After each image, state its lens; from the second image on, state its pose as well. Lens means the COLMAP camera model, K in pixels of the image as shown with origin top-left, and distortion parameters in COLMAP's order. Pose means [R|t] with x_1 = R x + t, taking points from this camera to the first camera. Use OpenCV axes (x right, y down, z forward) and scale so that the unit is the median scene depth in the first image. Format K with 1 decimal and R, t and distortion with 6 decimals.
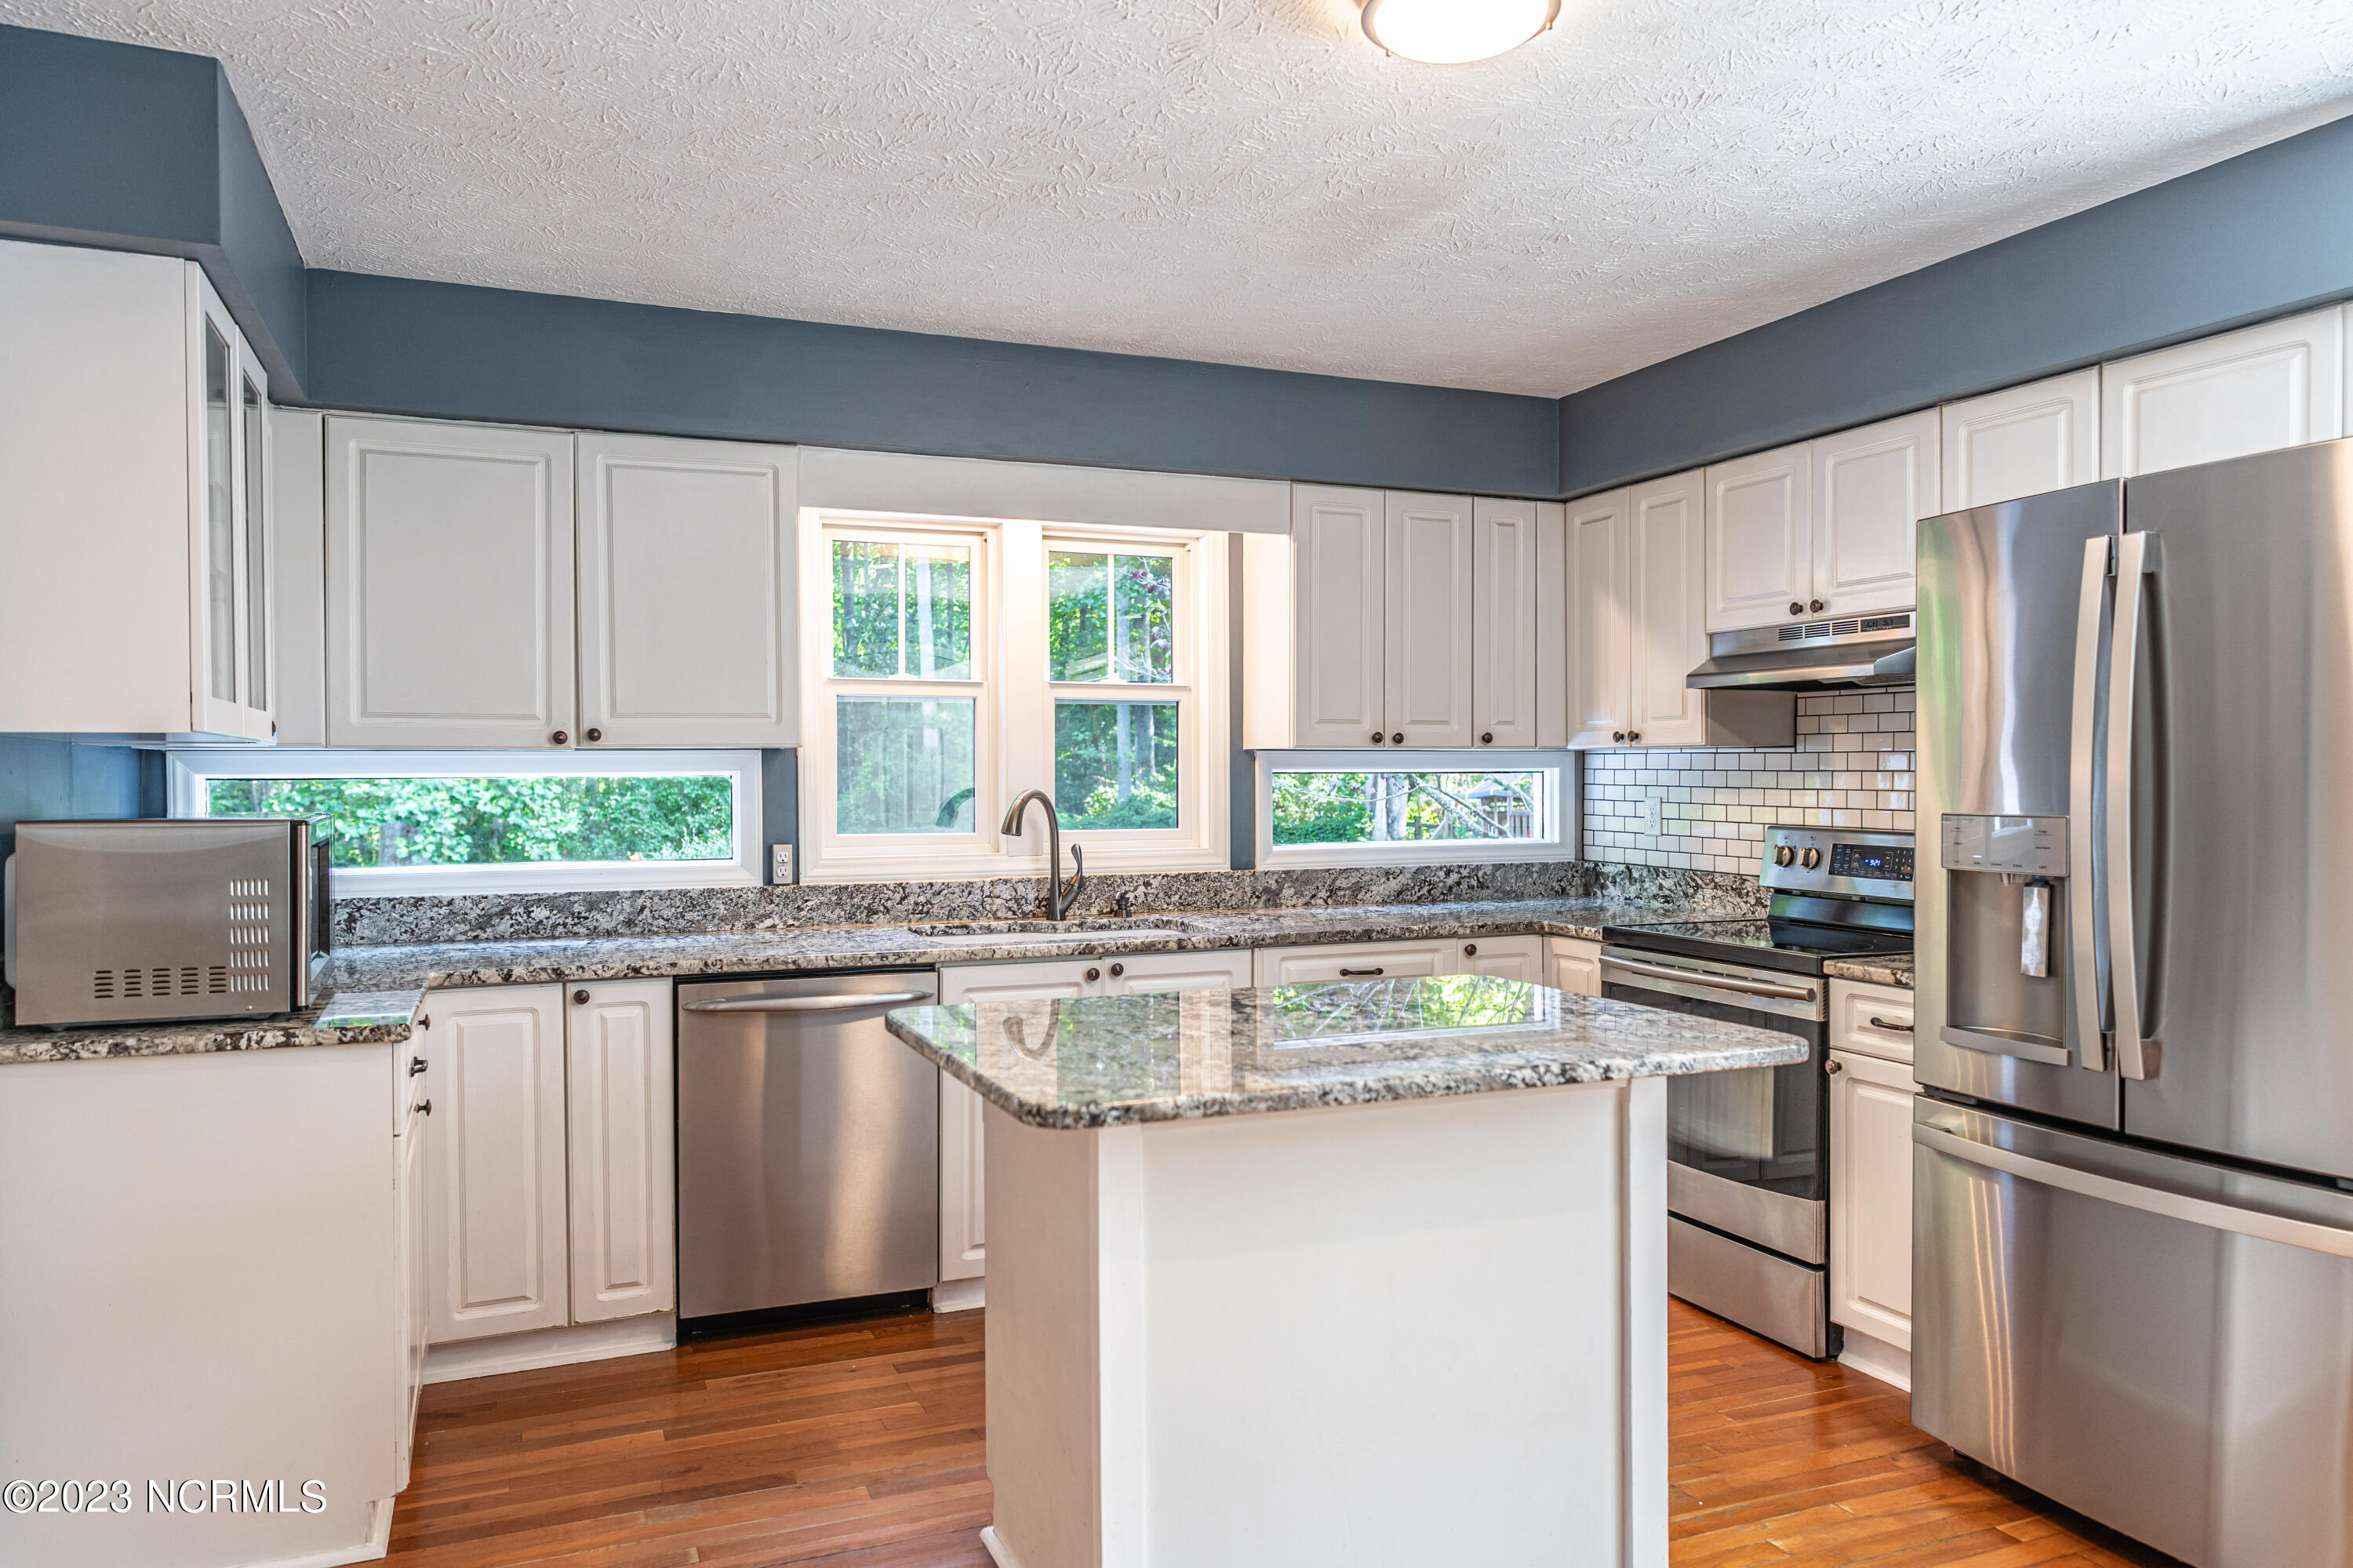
lens RADIAL K [[1581.4, 0, 1174.9], [0, 1581.4, 783.6], [0, 0, 1]] dist [-0.005759, -0.000044]
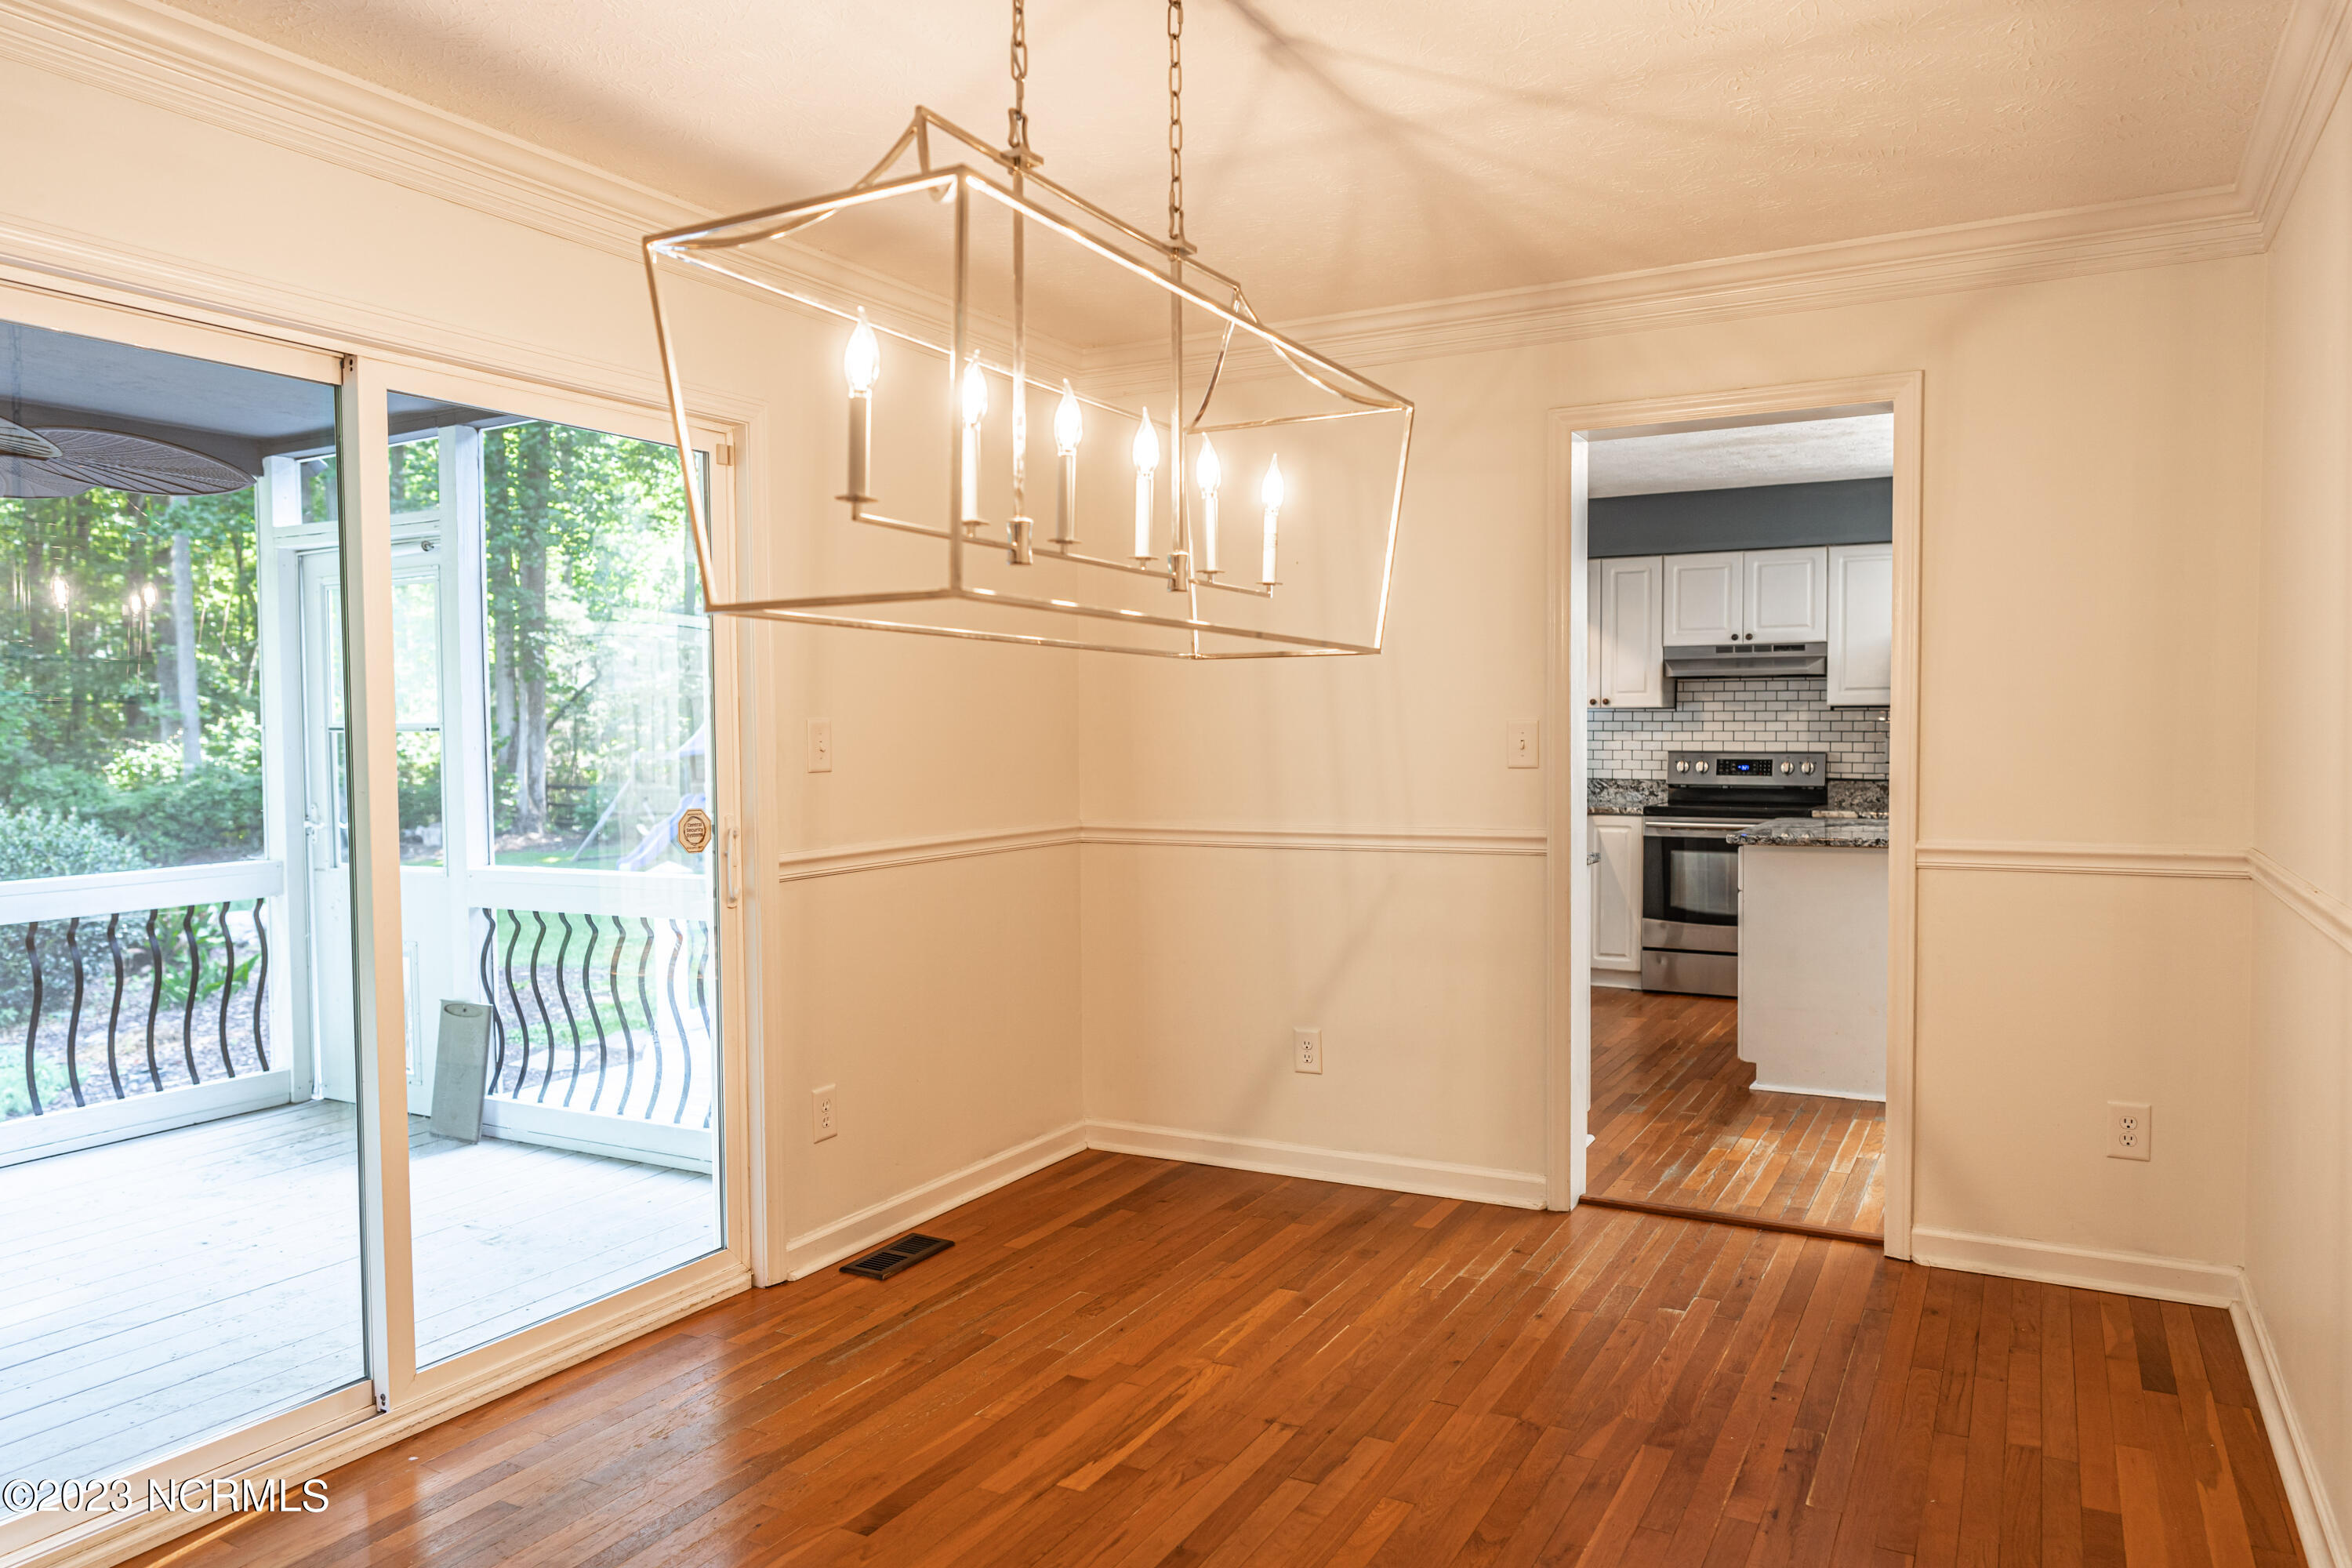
lens RADIAL K [[1580.7, 0, 1172.1], [0, 1580.7, 781.3], [0, 0, 1]] dist [-0.005759, -0.000044]
pose [[0.786368, -0.021719, 0.617377, -1.198197], [0.007368, 0.999640, 0.025782, 0.010028], [-0.617715, -0.015726, 0.786245, -0.091388]]
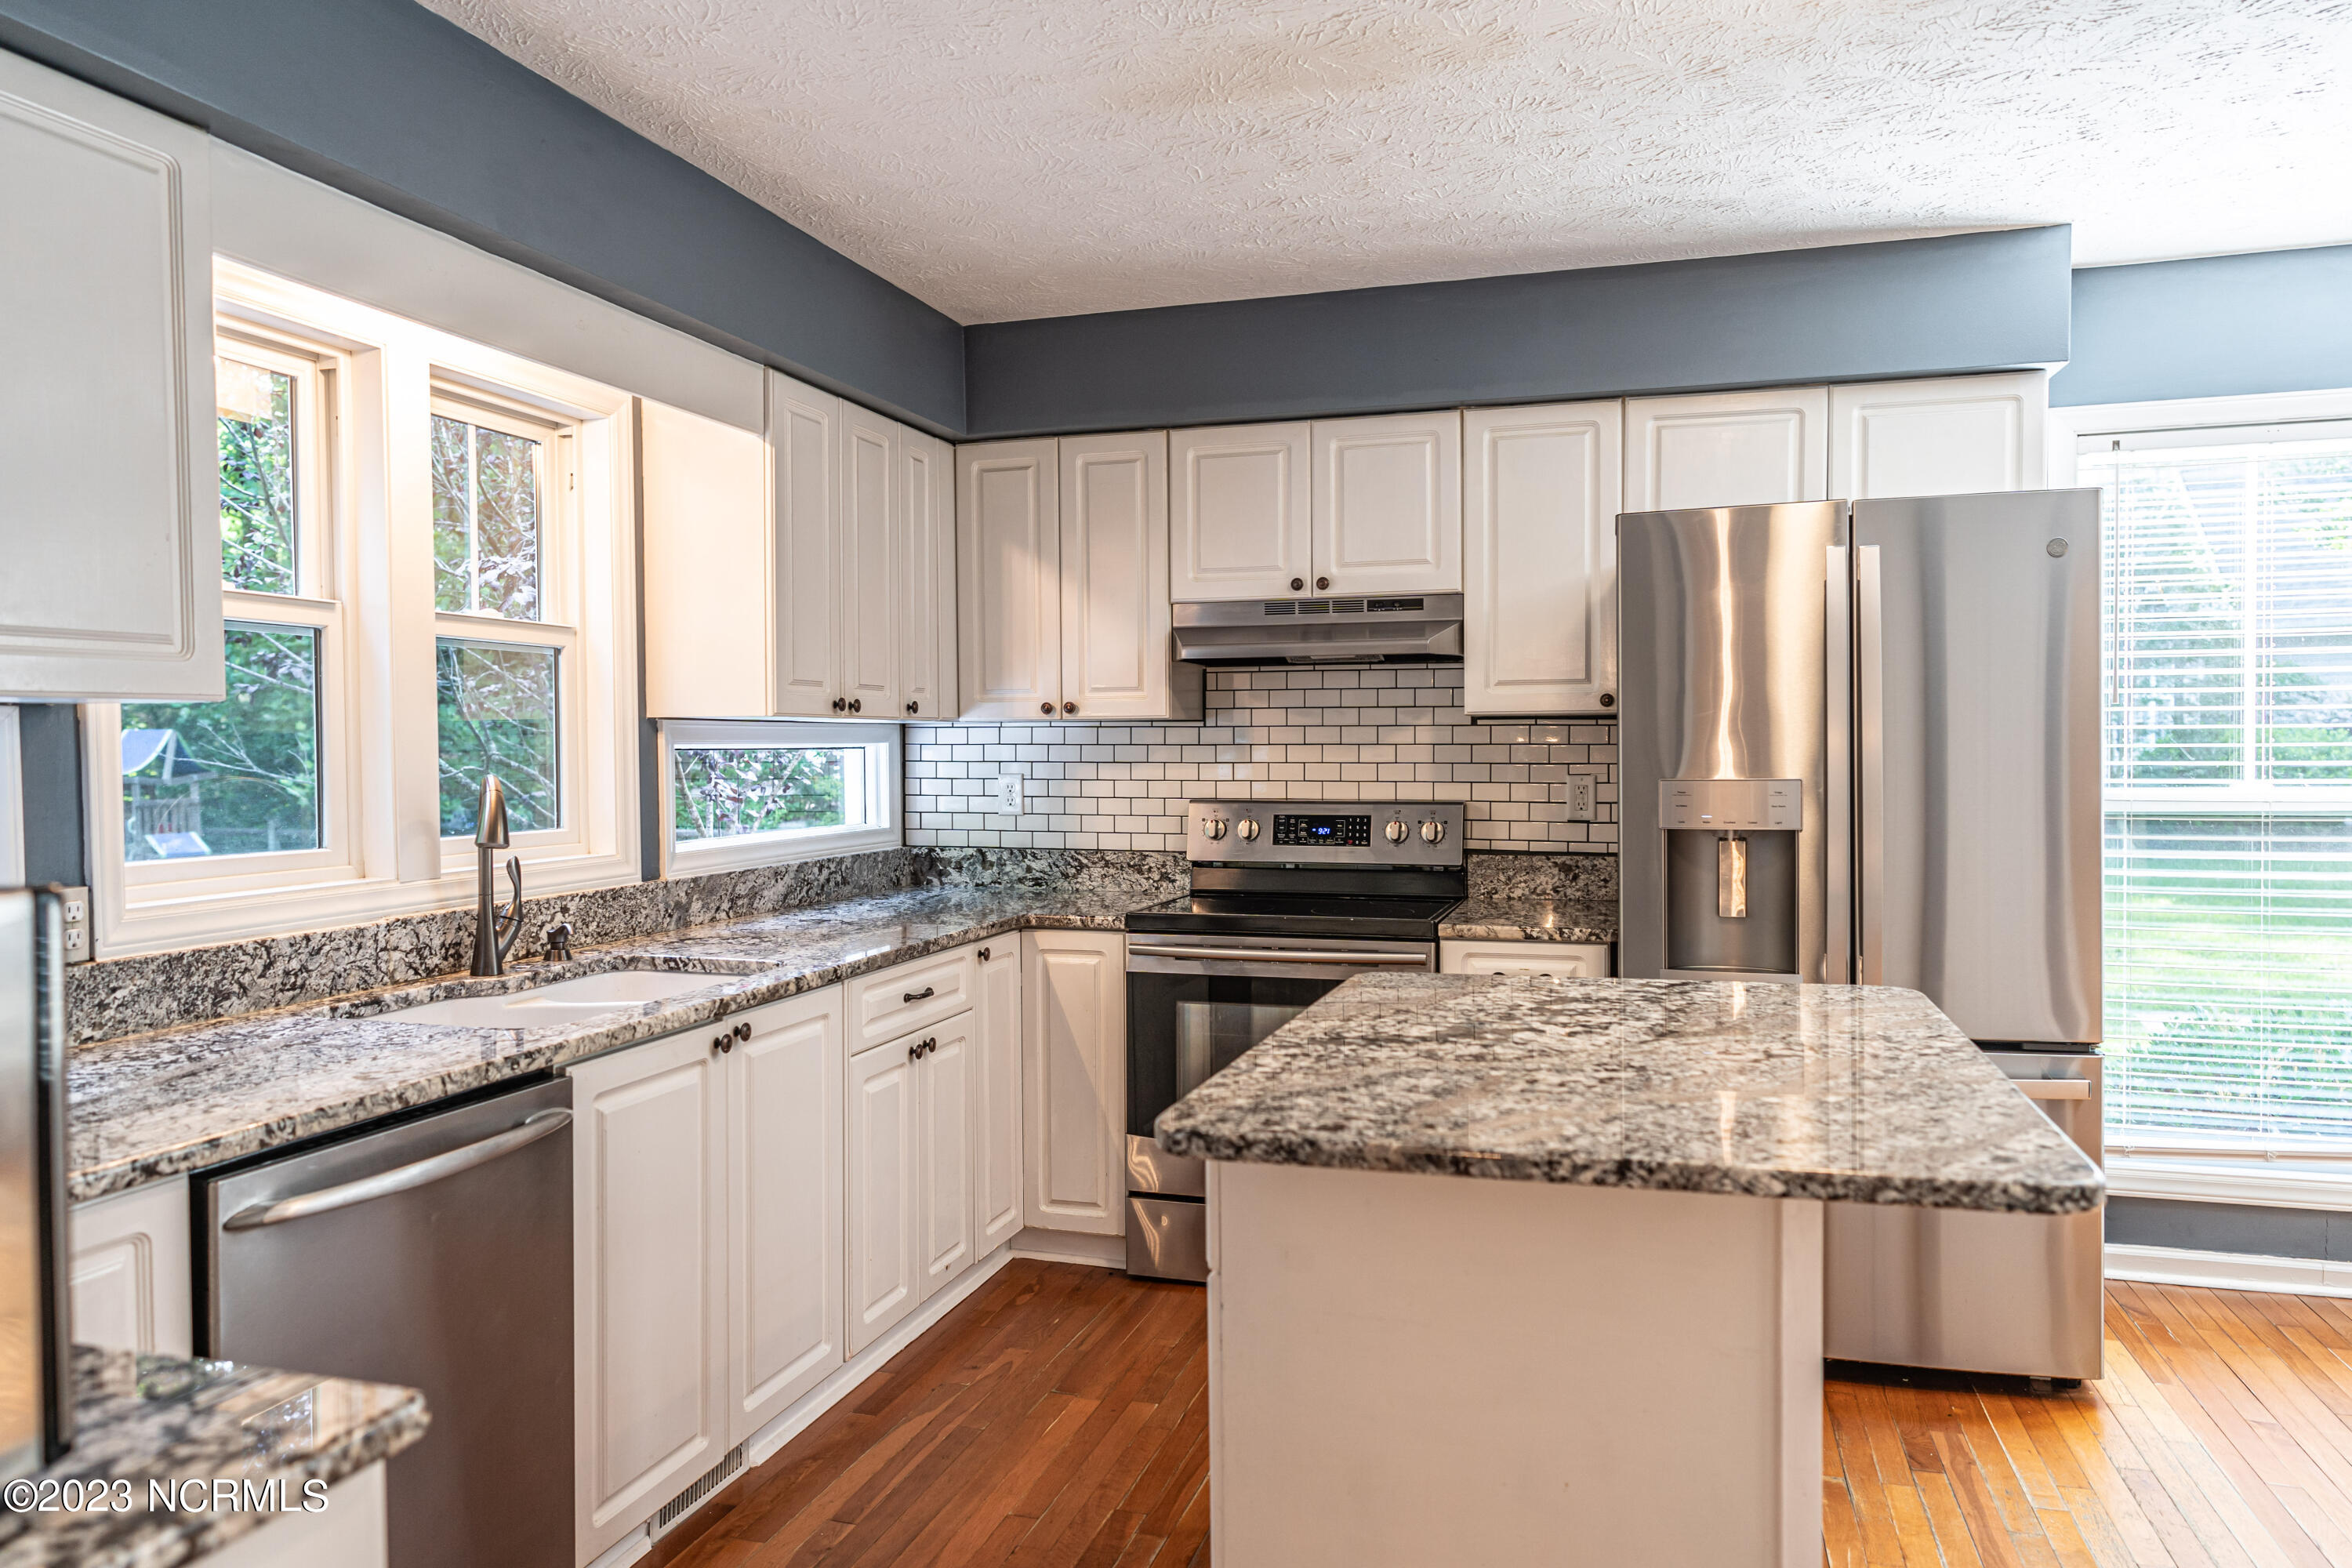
lens RADIAL K [[1580.7, 0, 1185.8], [0, 1580.7, 783.6], [0, 0, 1]] dist [-0.005759, -0.000044]
pose [[0.635609, -0.020104, 0.771750, -0.390178], [0.010950, 0.999795, 0.017026, -0.000536], [-0.771934, -0.002372, 0.635698, 0.360627]]
